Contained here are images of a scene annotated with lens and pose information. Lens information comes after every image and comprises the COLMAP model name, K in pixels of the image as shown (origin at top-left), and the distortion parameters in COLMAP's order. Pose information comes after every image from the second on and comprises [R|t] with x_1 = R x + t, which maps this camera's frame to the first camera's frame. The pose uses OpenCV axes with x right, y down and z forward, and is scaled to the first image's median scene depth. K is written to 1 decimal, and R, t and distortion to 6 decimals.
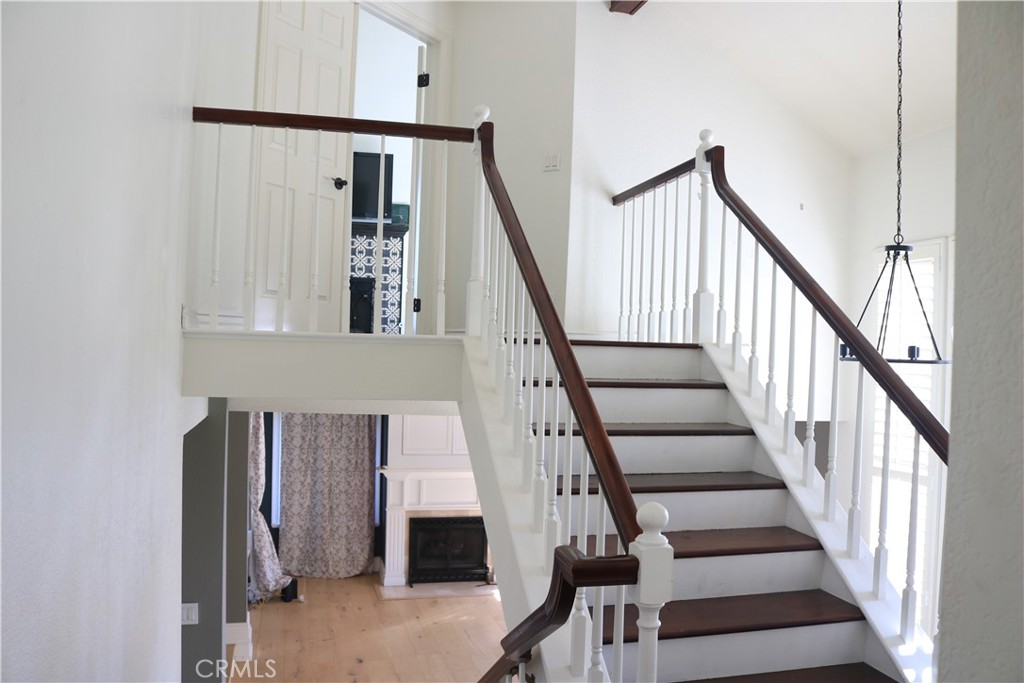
lens RADIAL K [[849.5, 0, 515.4], [0, 849.5, 350.4], [0, 0, 1]] dist [-0.159955, 0.129974]
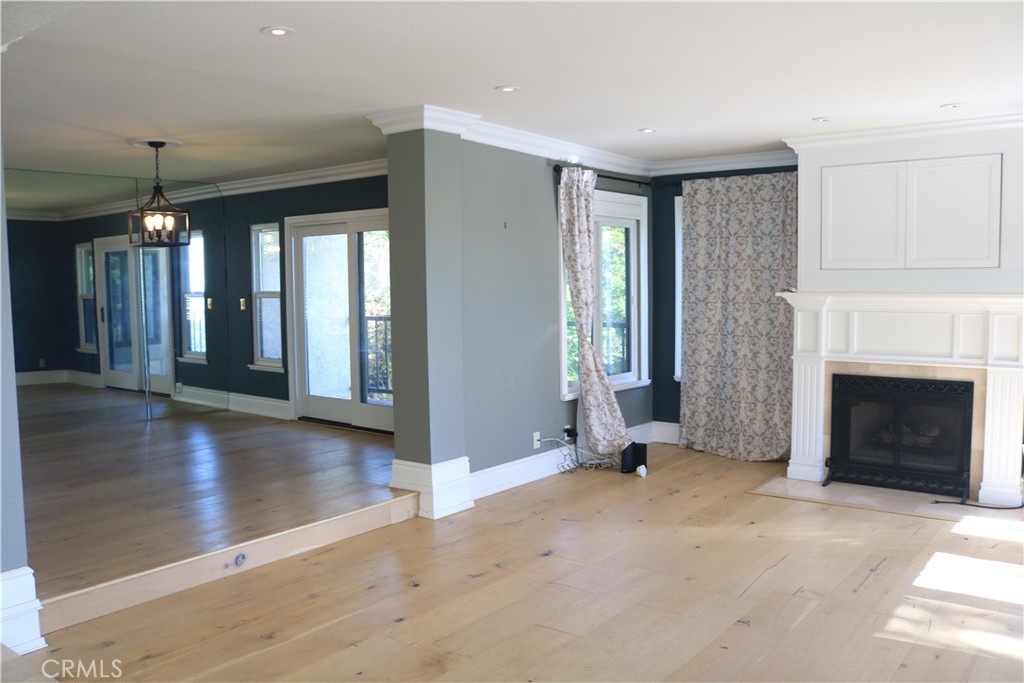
lens RADIAL K [[849.5, 0, 515.4], [0, 849.5, 350.4], [0, 0, 1]] dist [-0.159955, 0.129974]
pose [[0.601988, 0.036023, -0.797692, 0.215521], [0.032548, 0.997045, 0.069588, 0.131585], [0.797842, -0.067854, 0.599036, 0.452823]]
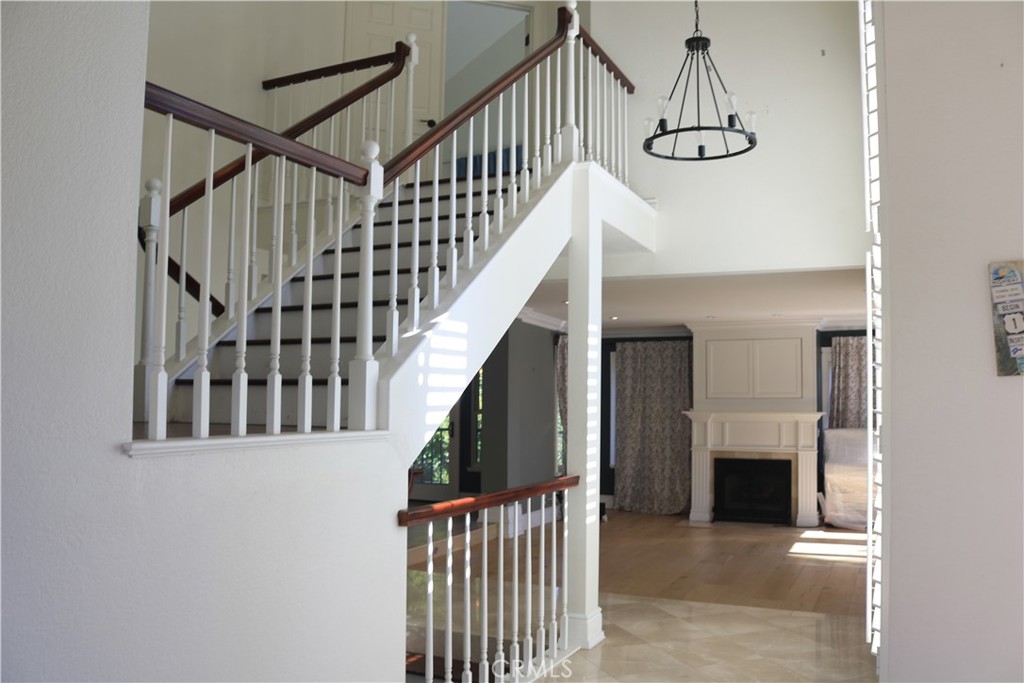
lens RADIAL K [[849.5, 0, 515.4], [0, 849.5, 350.4], [0, 0, 1]] dist [-0.159955, 0.129974]
pose [[0.763031, -0.058634, -0.643697, 0.371970], [0.015595, 0.997257, -0.072353, 0.135085], [0.646174, 0.045169, 0.761852, 0.021472]]
